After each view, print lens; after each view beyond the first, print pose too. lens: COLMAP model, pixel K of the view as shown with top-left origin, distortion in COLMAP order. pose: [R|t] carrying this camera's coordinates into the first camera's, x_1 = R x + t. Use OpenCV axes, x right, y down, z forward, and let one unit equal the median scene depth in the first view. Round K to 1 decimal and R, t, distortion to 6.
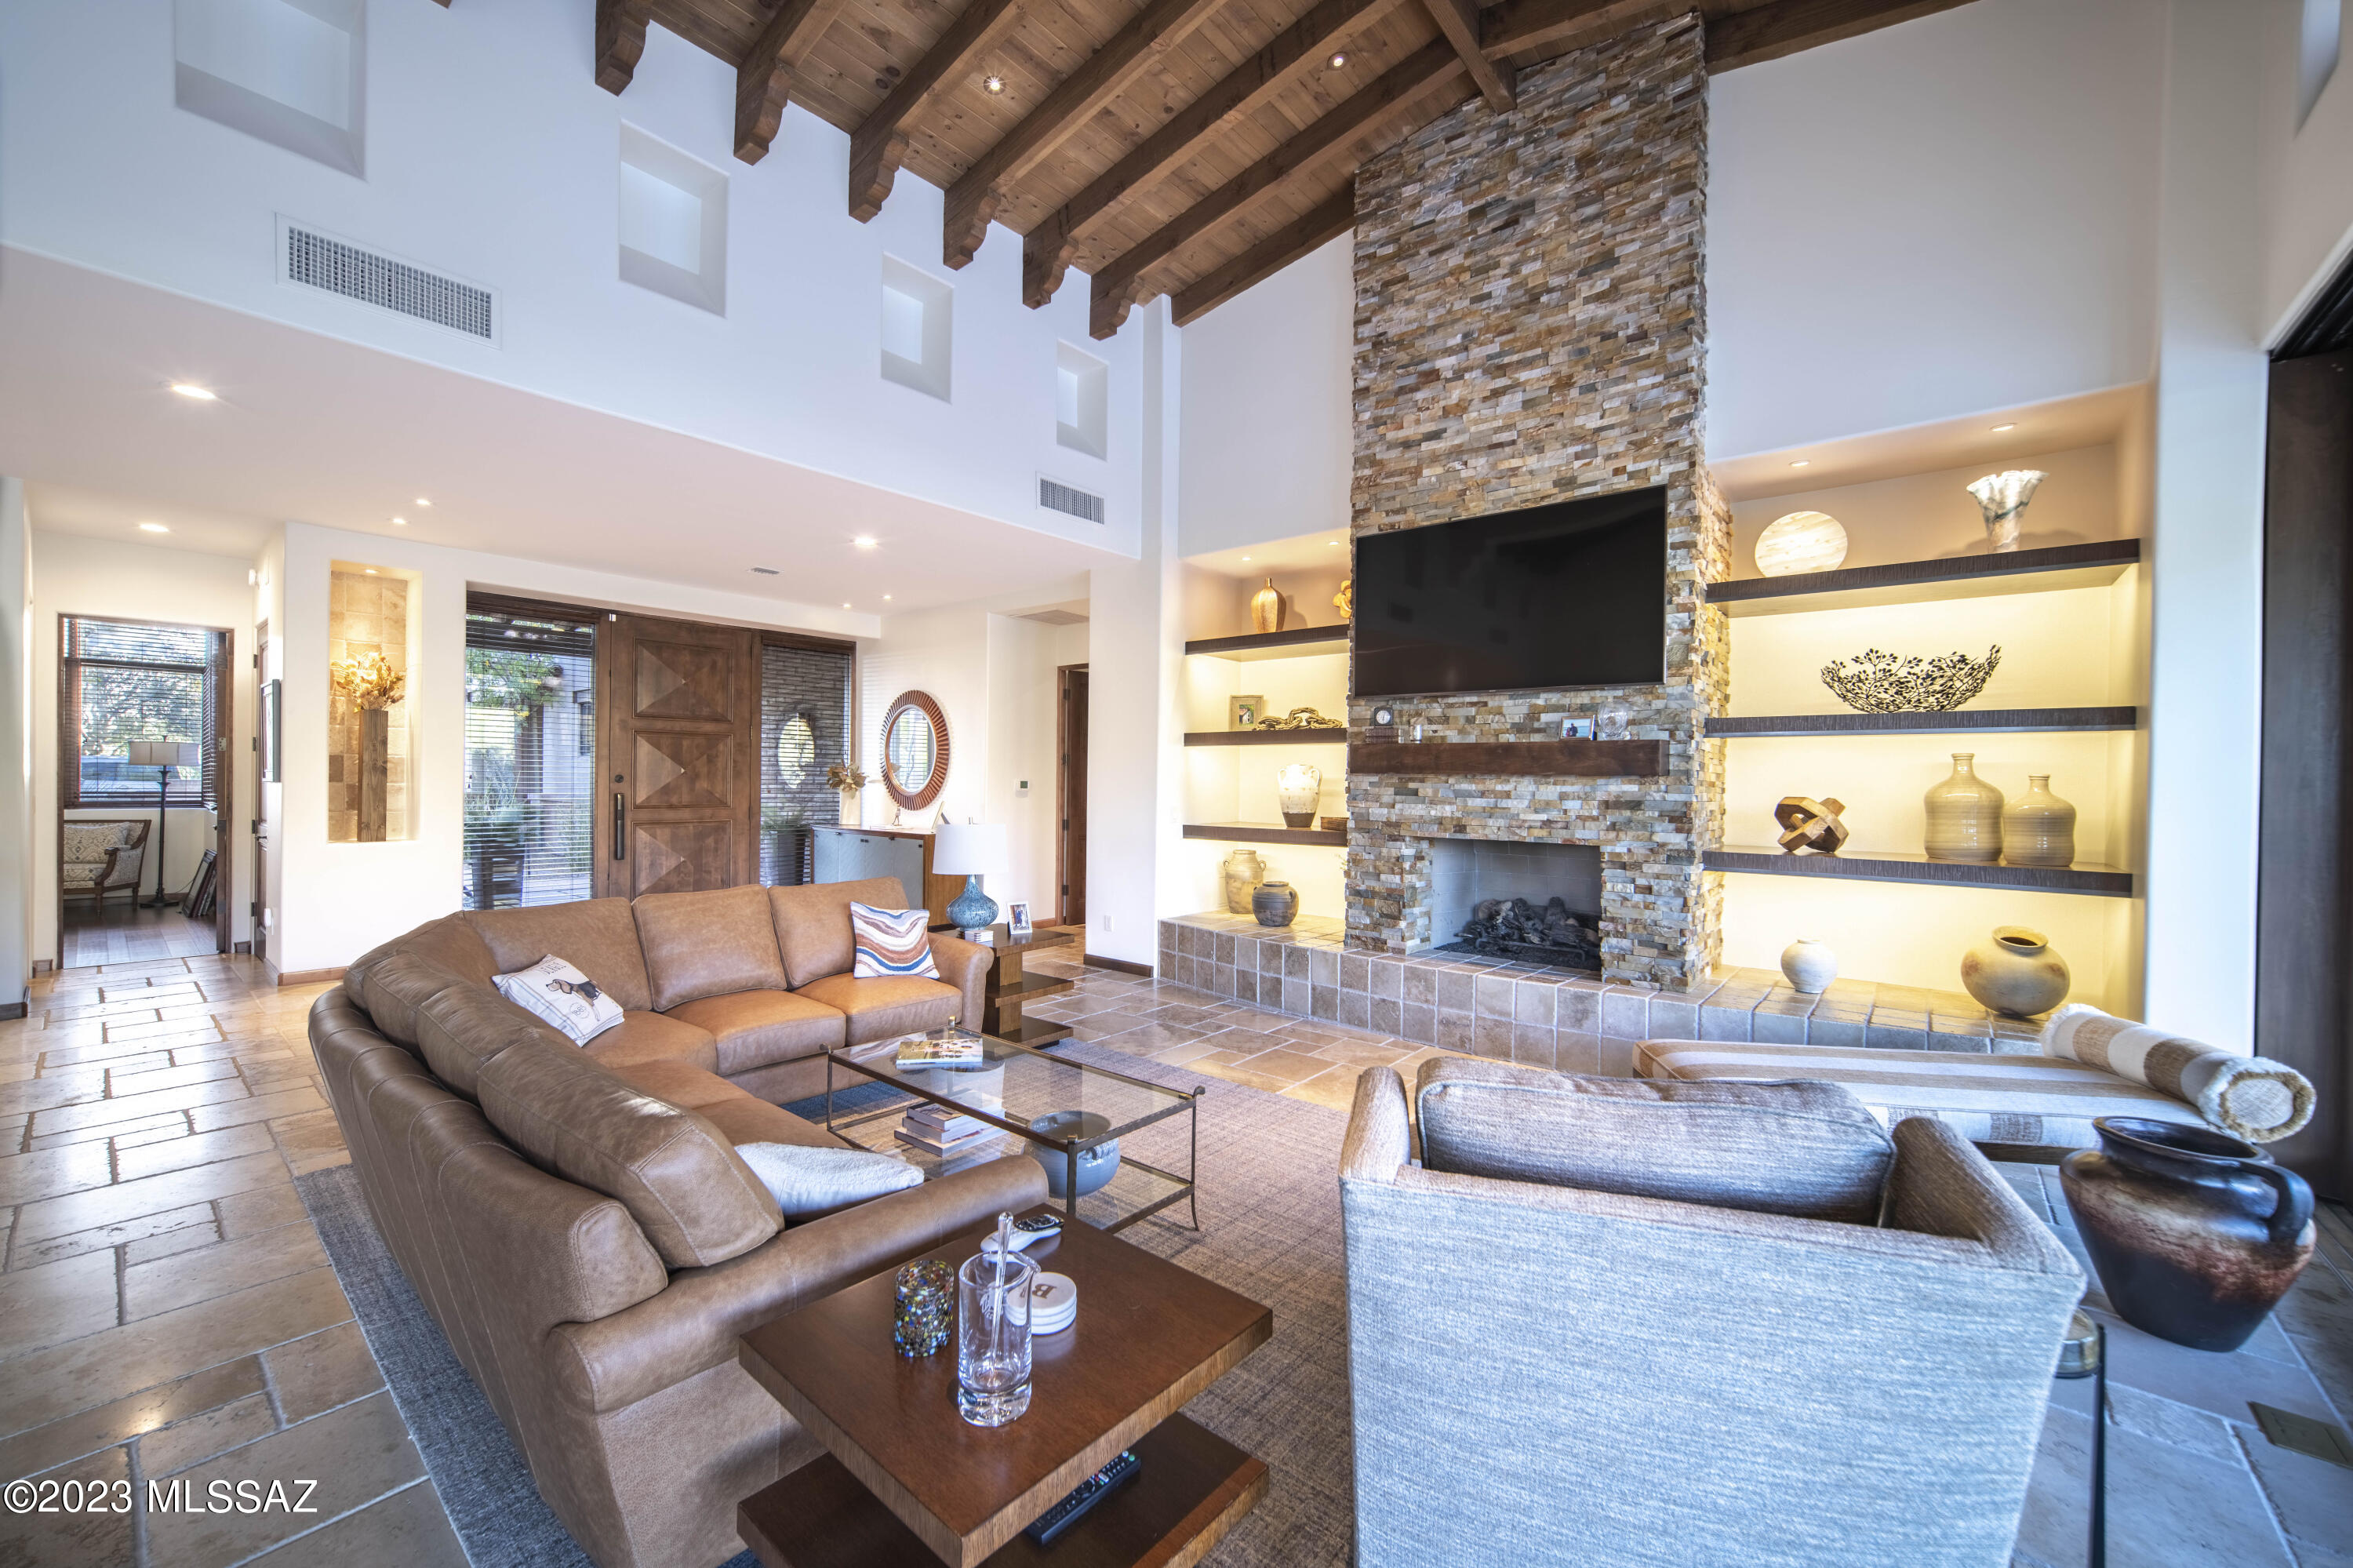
lens RADIAL K [[919.4, 0, 1184.8], [0, 919.4, 786.4], [0, 0, 1]] dist [-0.015383, 0.002712]
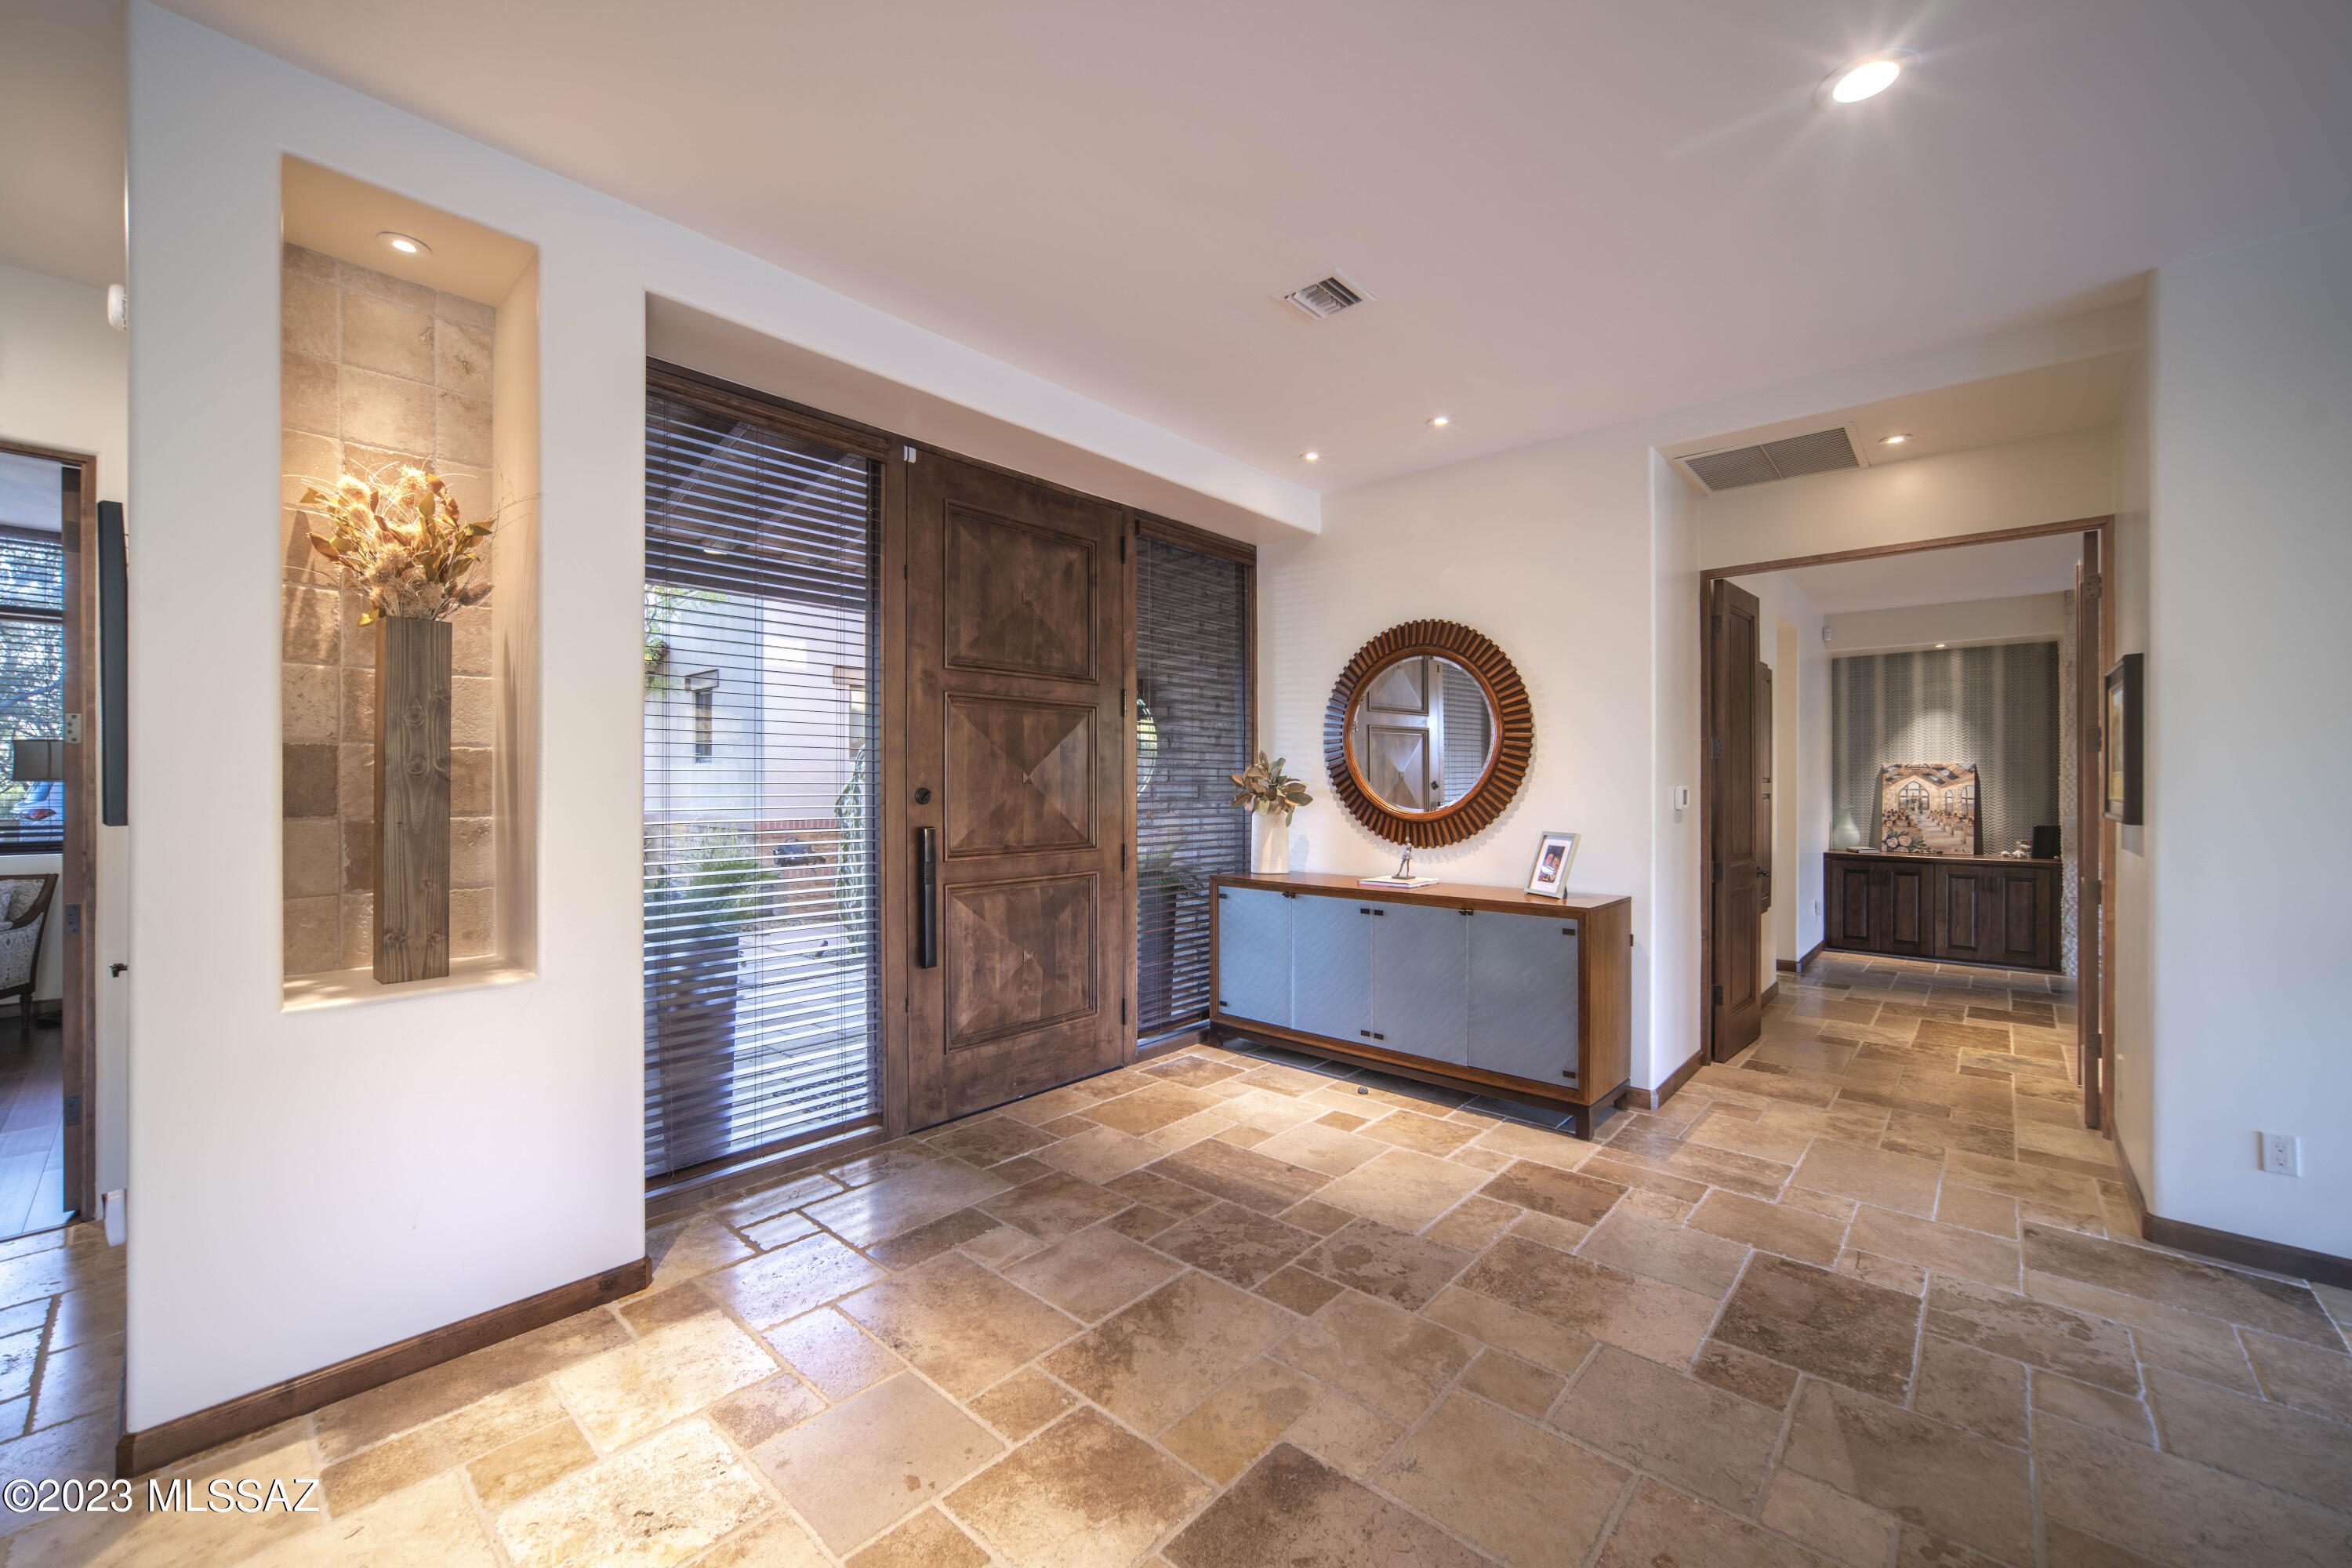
lens RADIAL K [[919.0, 0, 1181.1], [0, 919.0, 784.8], [0, 0, 1]] dist [-0.015383, 0.002712]
pose [[0.999192, -0.013268, -0.037930, -0.465448], [0.012986, 0.999886, -0.007671, -0.008671], [0.038027, 0.007172, 0.999251, 0.527612]]
